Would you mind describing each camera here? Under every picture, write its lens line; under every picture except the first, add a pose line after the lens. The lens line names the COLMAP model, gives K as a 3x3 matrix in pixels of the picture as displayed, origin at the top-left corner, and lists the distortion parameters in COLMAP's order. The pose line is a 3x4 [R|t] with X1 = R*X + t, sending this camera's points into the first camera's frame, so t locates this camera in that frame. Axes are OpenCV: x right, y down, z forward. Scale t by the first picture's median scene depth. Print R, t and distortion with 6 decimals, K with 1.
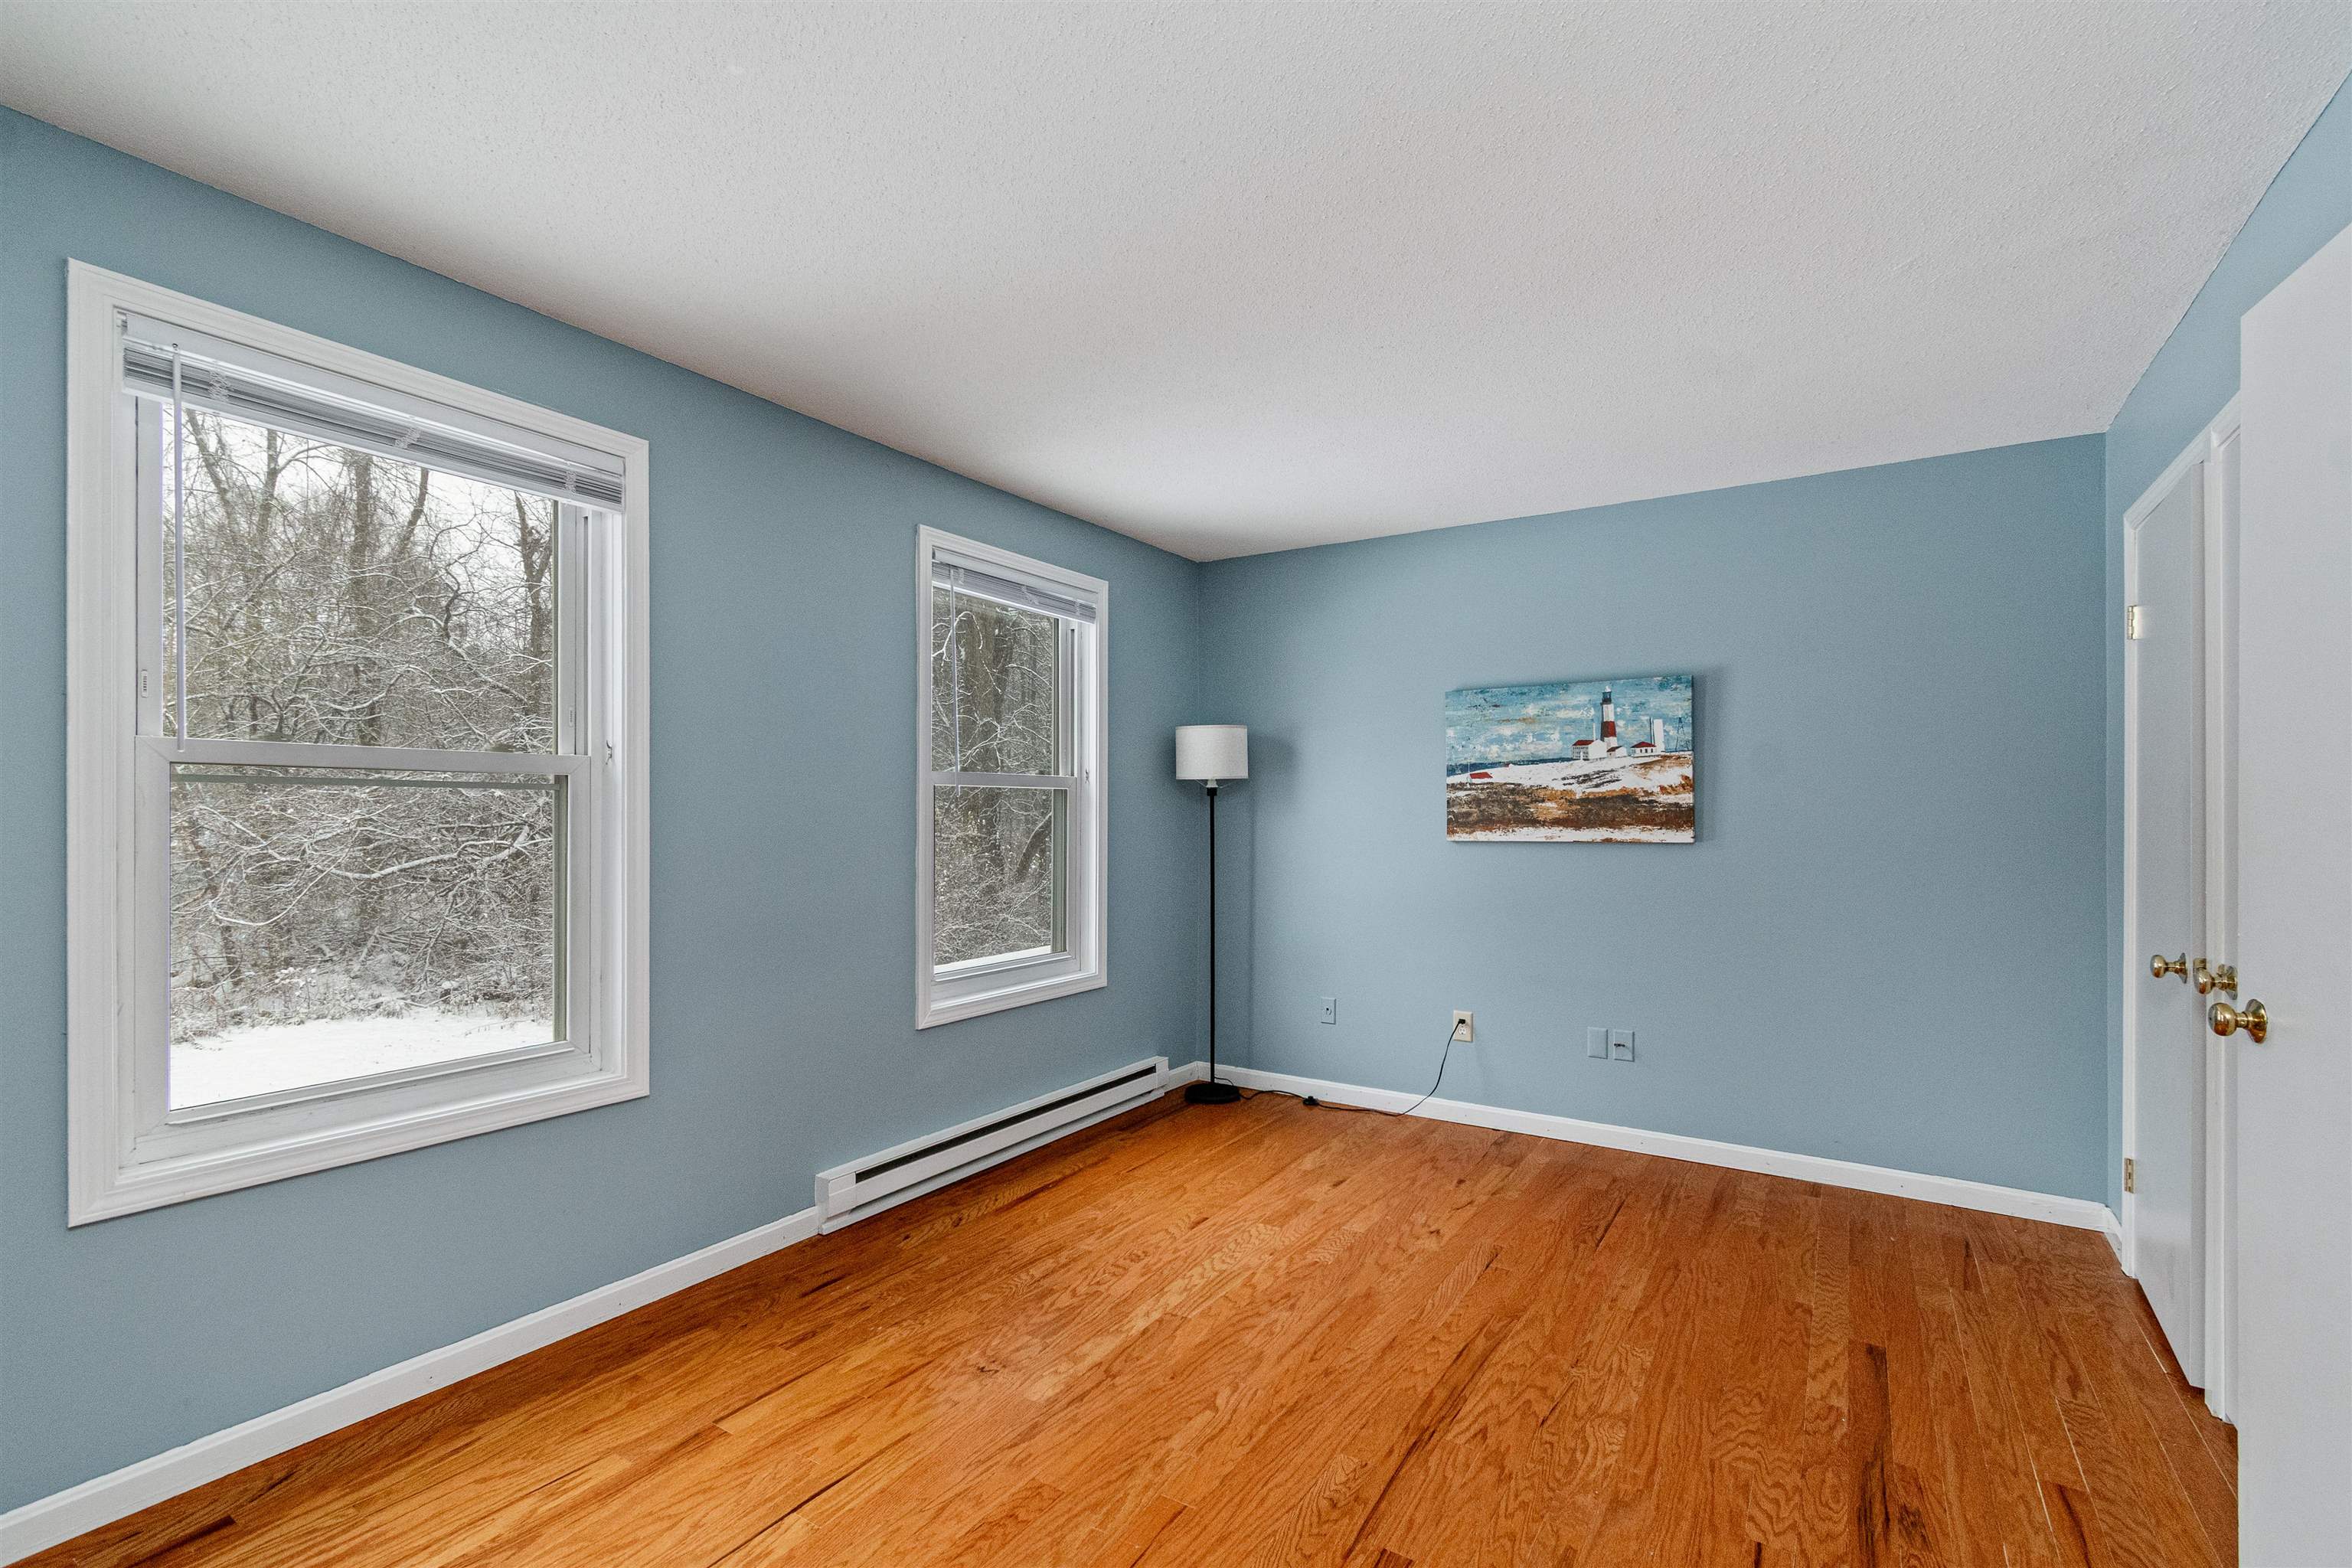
lens RADIAL K [[1059.4, 0, 1183.3], [0, 1059.4, 815.2], [0, 0, 1]] dist [0.001414, 0.000197]
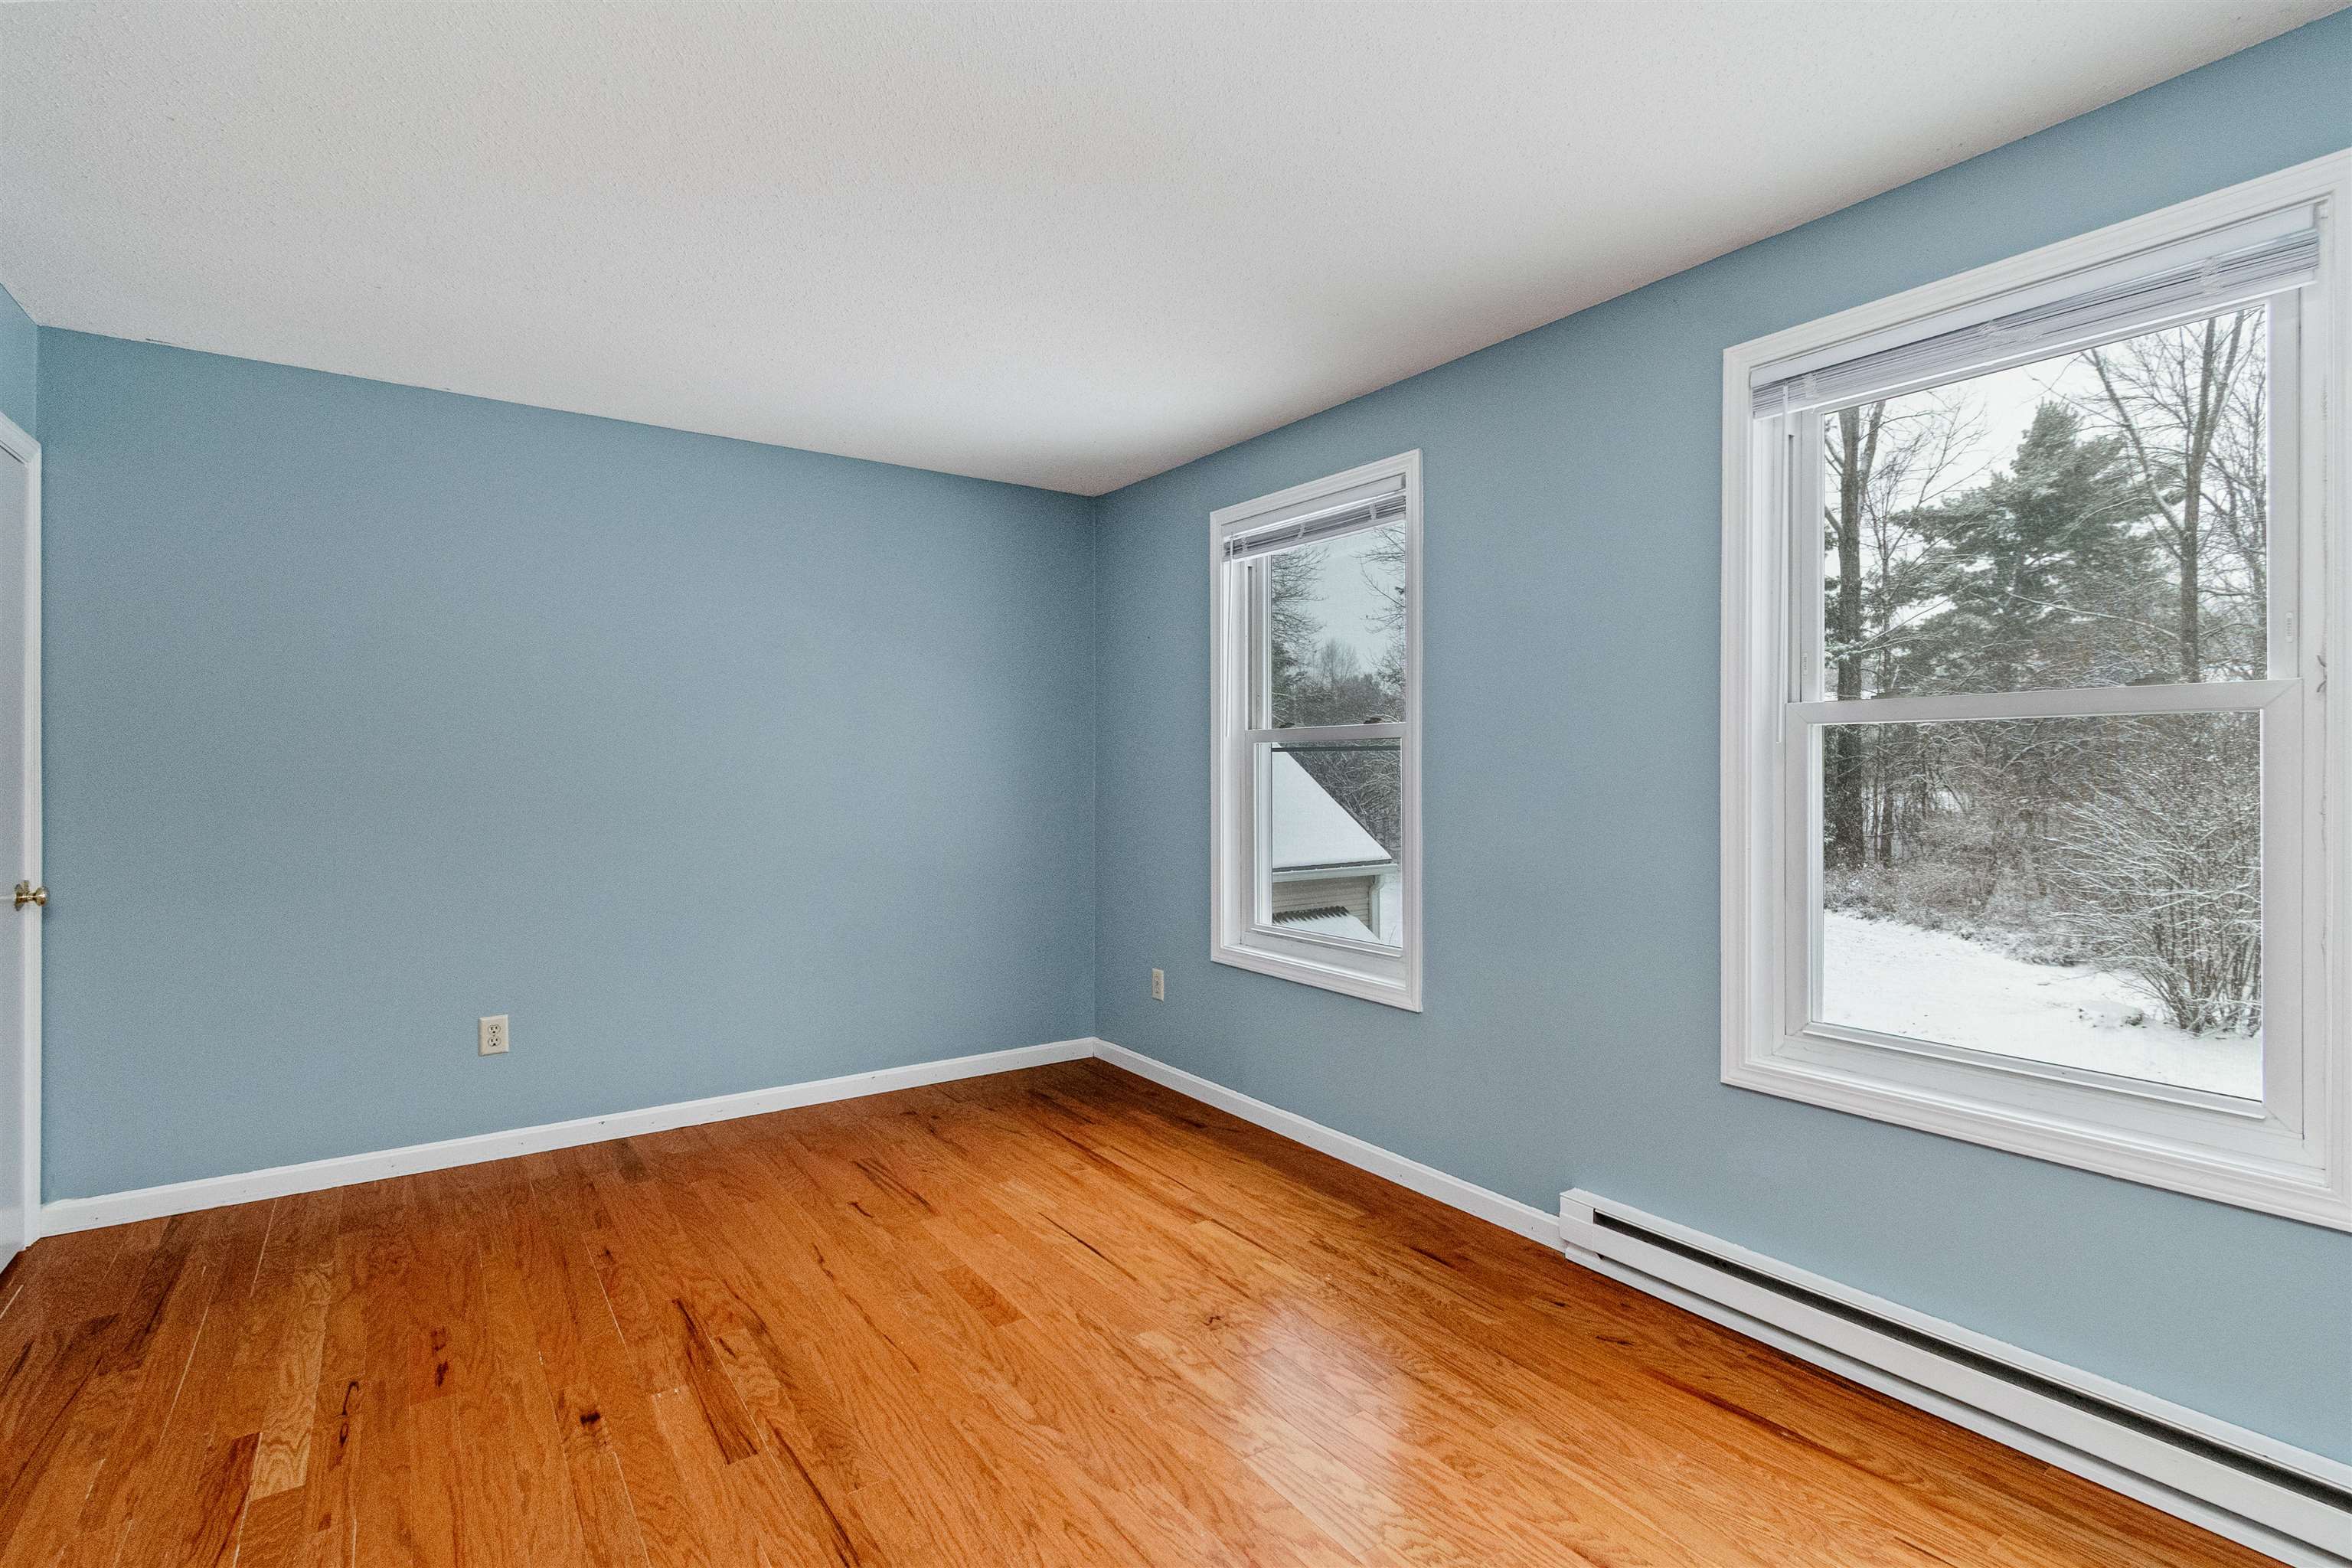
lens RADIAL K [[1099.4, 0, 1179.6], [0, 1099.4, 770.3], [0, 0, 1]] dist [0.002897, 0.000280]
pose [[-0.387407, -0.002237, -0.921906, 0.746859], [-0.004128, 0.999991, -0.000692, 0.001624], [0.921900, 0.003538, -0.387412, 1.295323]]
